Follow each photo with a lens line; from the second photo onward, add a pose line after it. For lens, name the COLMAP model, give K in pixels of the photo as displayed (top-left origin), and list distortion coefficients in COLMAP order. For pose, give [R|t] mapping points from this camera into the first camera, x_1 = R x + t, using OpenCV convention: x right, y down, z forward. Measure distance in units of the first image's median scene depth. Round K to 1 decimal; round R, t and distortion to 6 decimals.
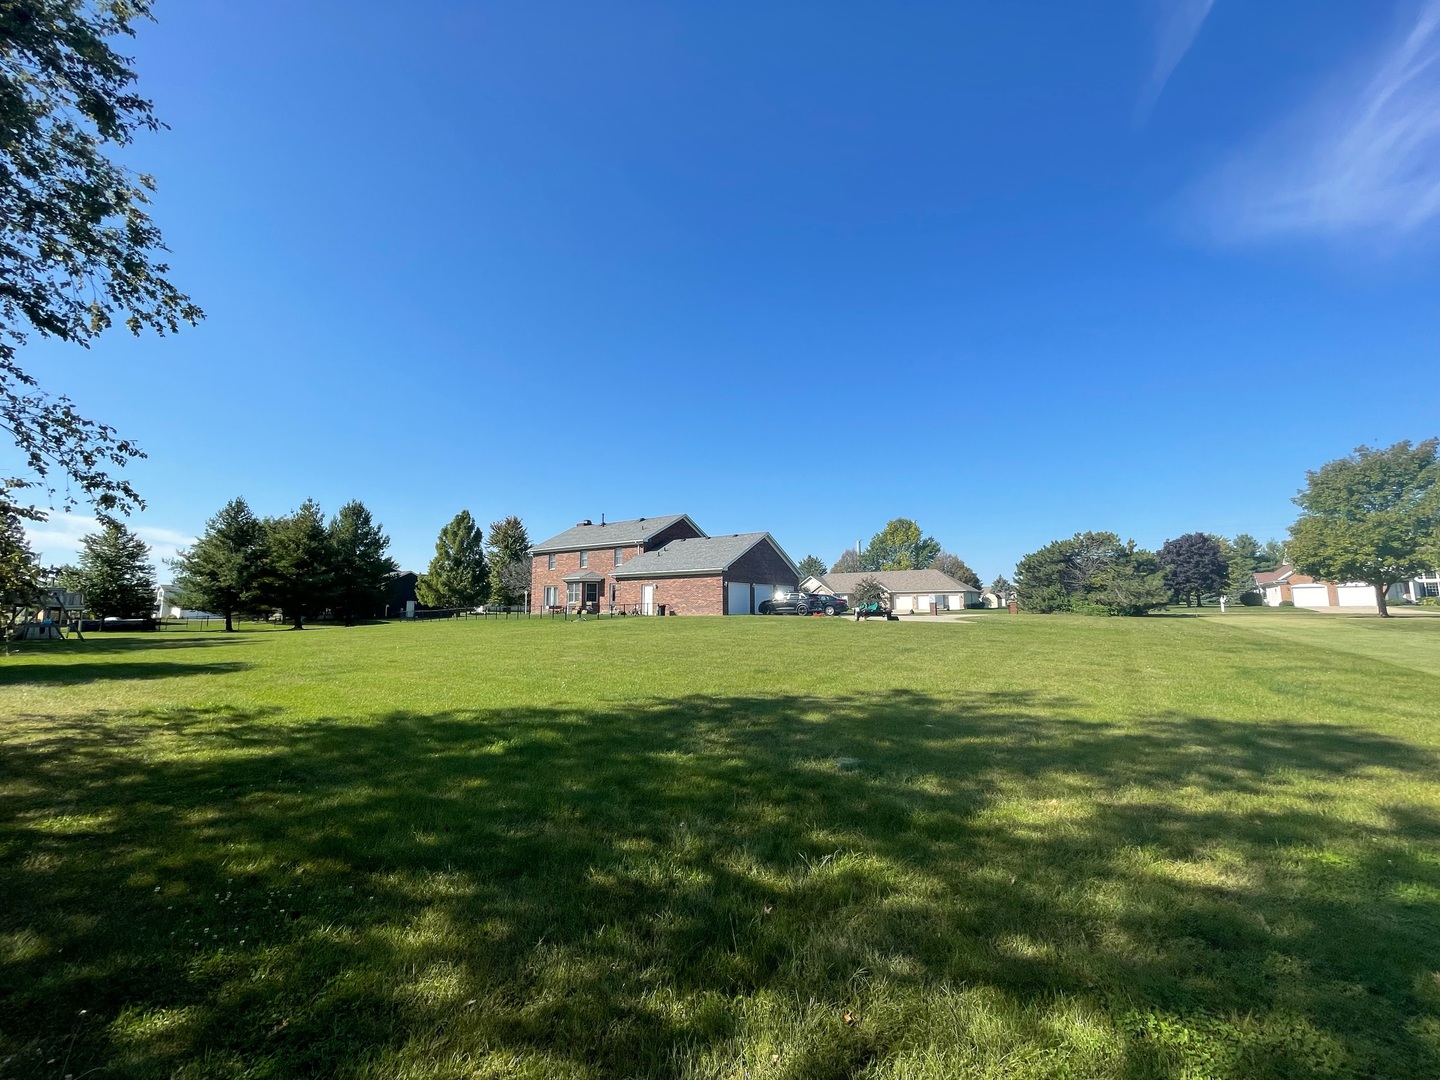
lens RADIAL K [[583.7, 0, 716.4], [0, 583.7, 539.4], [0, 0, 1]] dist [-0.003646, 0.000393]
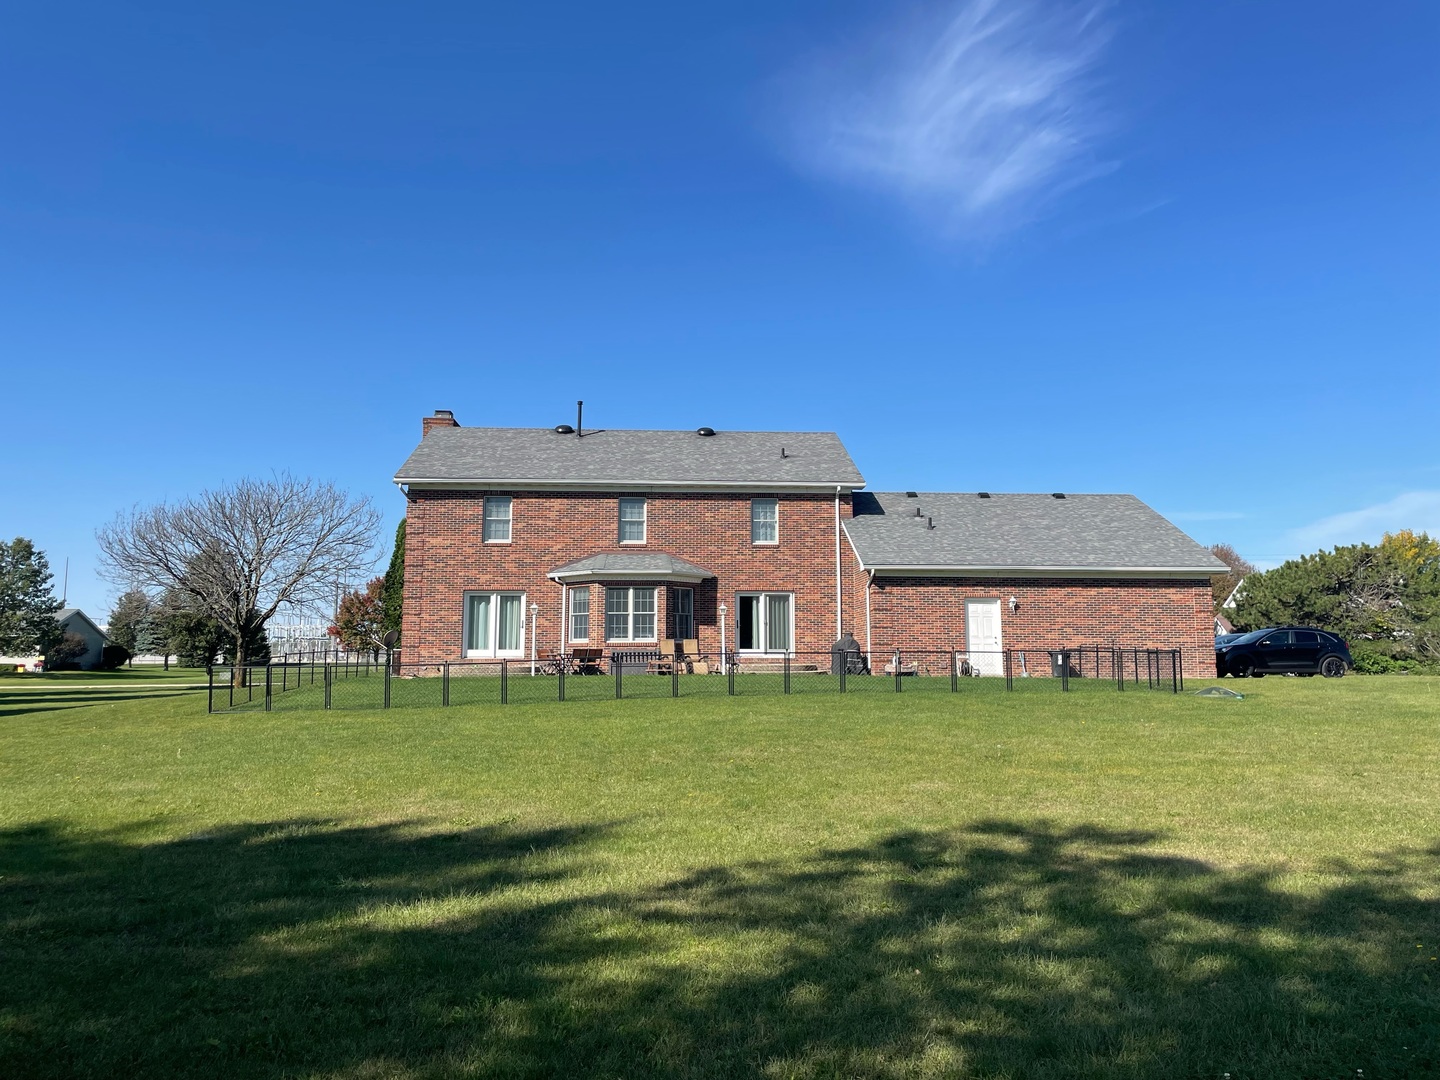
lens RADIAL K [[1090.2, 0, 725.6], [0, 1090.2, 516.8], [0, 0, 1]] dist [0.103684, -0.140339]
pose [[0.791208, 0.086353, 0.605420, -0.572448], [-0.076460, 0.996181, -0.042166, 0.054202], [-0.606749, -0.012928, 0.794788, 0.424442]]
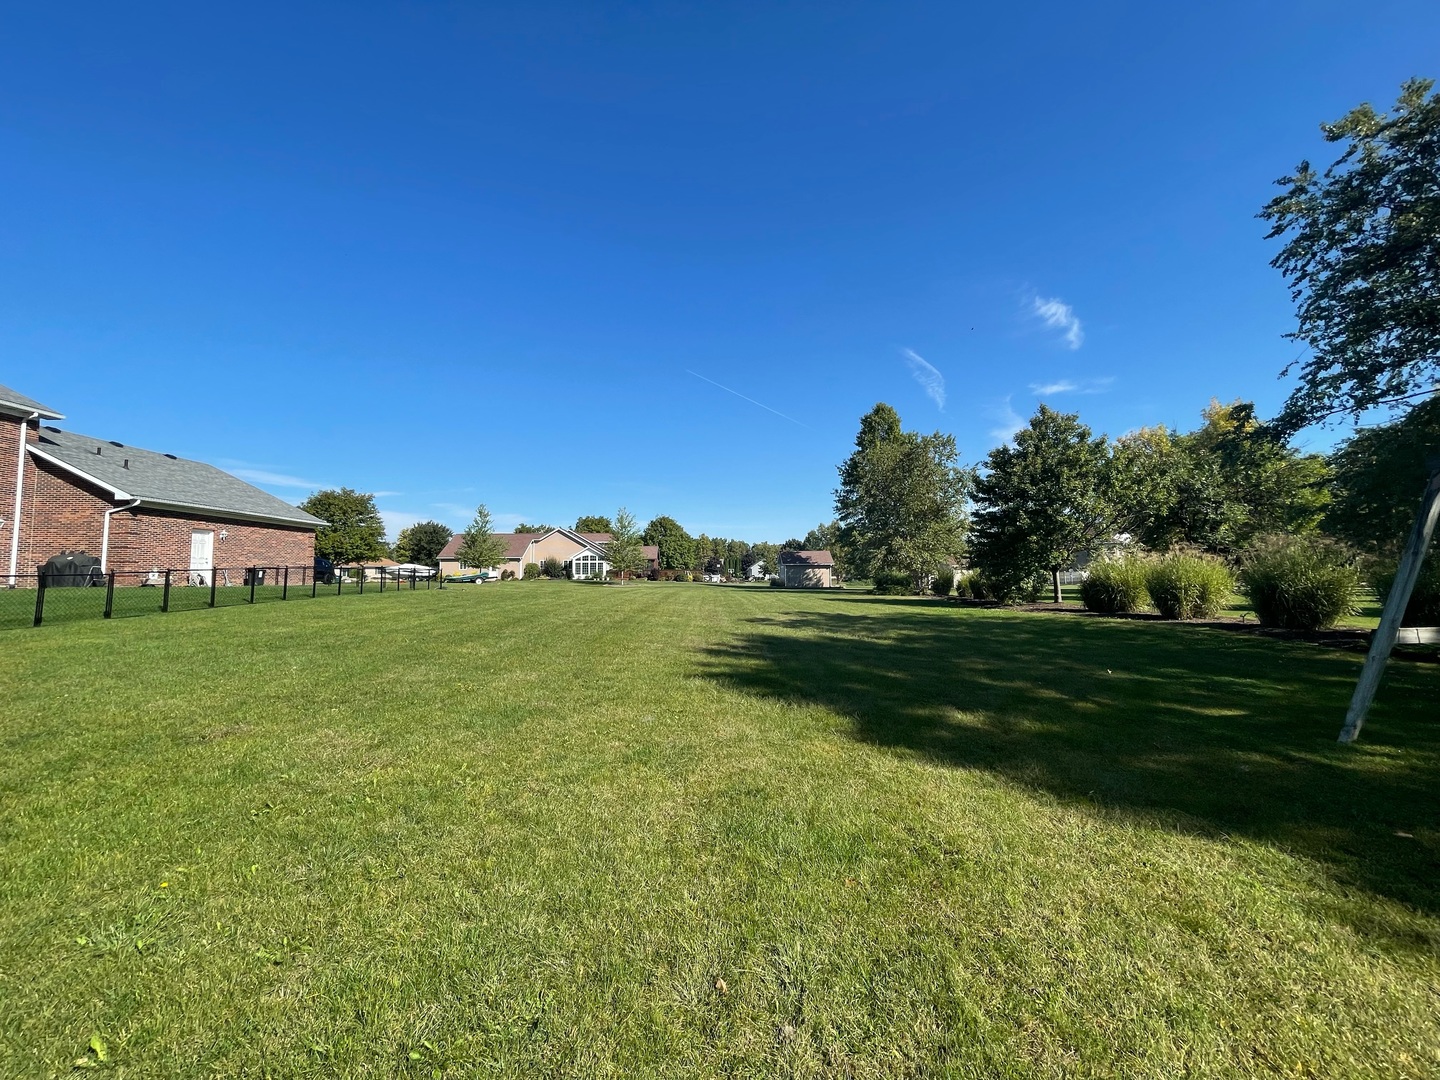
lens RADIAL K [[583.7, 0, 716.4], [0, 583.7, 539.4], [0, 0, 1]] dist [-0.003646, 0.000393]
pose [[-0.590909, 0.058830, 0.804590, -0.671085], [-0.087222, 0.986832, -0.136213, 0.095272], [-0.802009, -0.150668, -0.577997, 0.756903]]
